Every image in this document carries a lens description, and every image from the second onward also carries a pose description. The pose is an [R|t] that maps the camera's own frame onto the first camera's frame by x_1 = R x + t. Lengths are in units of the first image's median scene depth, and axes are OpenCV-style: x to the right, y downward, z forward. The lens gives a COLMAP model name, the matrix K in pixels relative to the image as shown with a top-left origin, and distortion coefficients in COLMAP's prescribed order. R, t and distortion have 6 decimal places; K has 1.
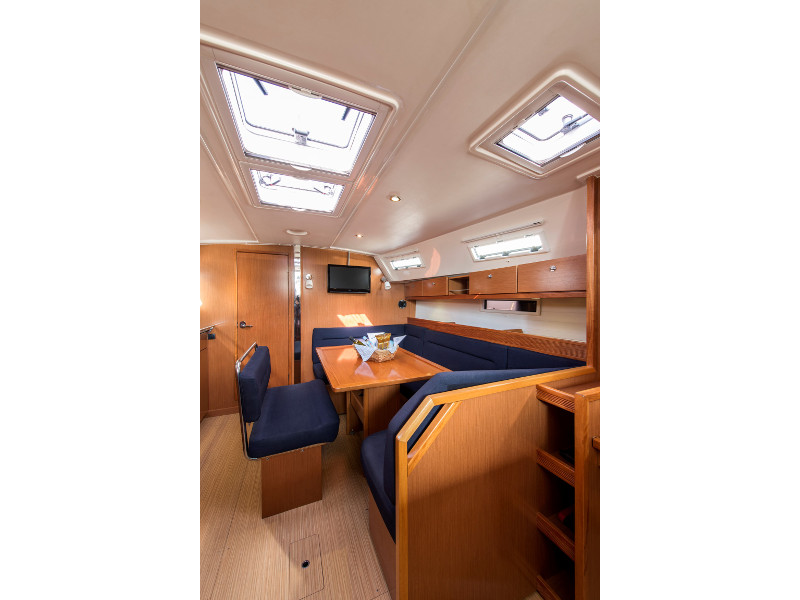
lens RADIAL K [[245.0, 0, 400.0], [0, 245.0, 300.0], [0, 0, 1]] dist [-0.000583, -0.000032]
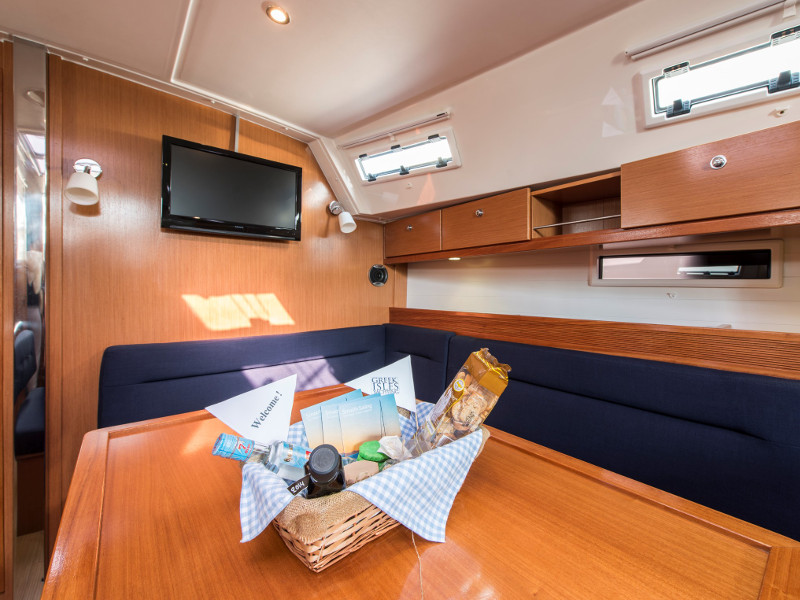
lens RADIAL K [[358.7, 0, 400.3], [0, 358.7, 280.0], [0, 0, 1]] dist [-0.001340, -0.000109]
pose [[0.971613, -0.006780, 0.236479, -0.161439], [0.012897, 0.999621, -0.024330, 0.068628], [-0.236225, 0.026689, 0.971332, 0.703352]]
